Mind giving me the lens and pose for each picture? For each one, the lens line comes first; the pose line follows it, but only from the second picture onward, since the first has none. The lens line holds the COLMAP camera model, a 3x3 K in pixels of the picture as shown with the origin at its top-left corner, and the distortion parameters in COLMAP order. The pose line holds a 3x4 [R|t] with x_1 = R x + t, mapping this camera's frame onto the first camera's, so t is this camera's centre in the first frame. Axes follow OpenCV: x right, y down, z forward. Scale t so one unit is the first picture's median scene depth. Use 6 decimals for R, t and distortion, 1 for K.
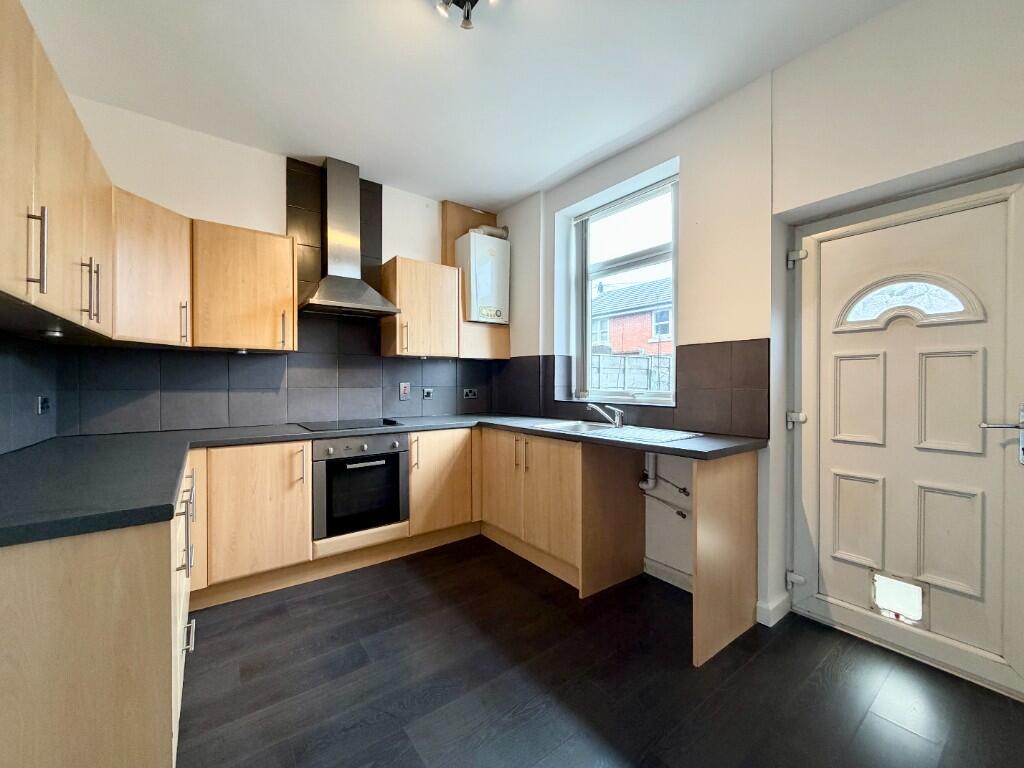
lens RADIAL K [[407.8, 0, 511.2], [0, 407.8, 383.1], [0, 0, 1]] dist [-0.000807, 0.000828]
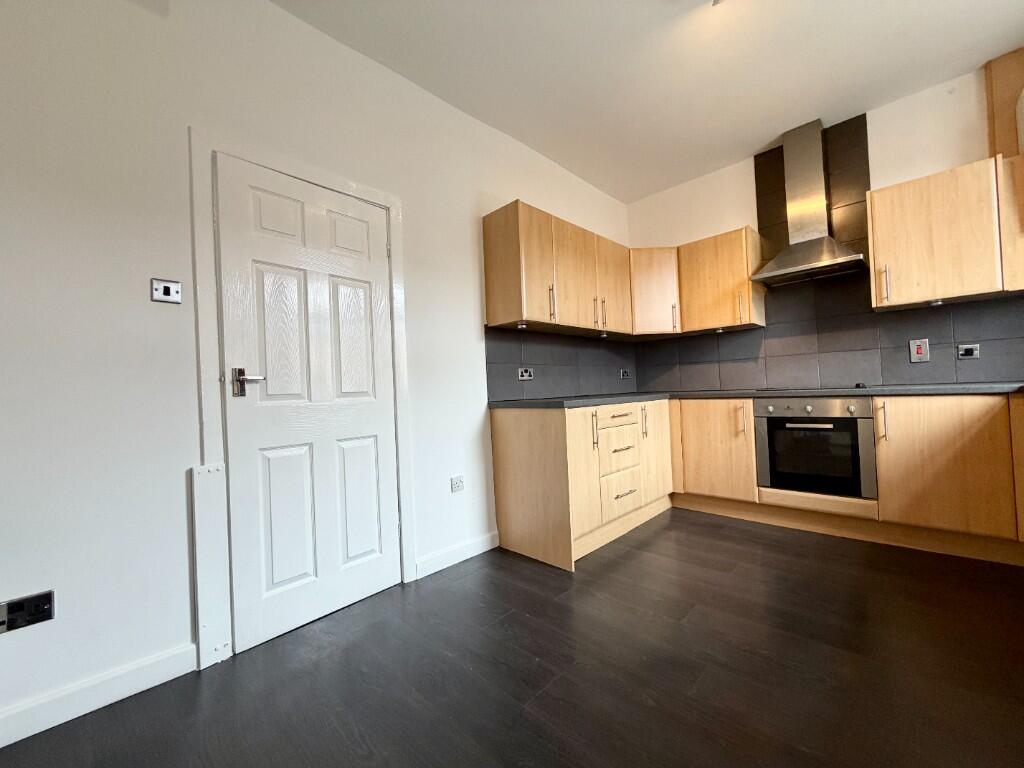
lens RADIAL K [[407.8, 0, 512.0], [0, 407.8, 384.1], [0, 0, 1]] dist [-0.000807, 0.000828]
pose [[0.157931, -0.021074, -0.987225, 0.506472], [0.038658, 0.999138, -0.015144, 0.084916], [0.986693, -0.035773, 0.158609, 0.137727]]
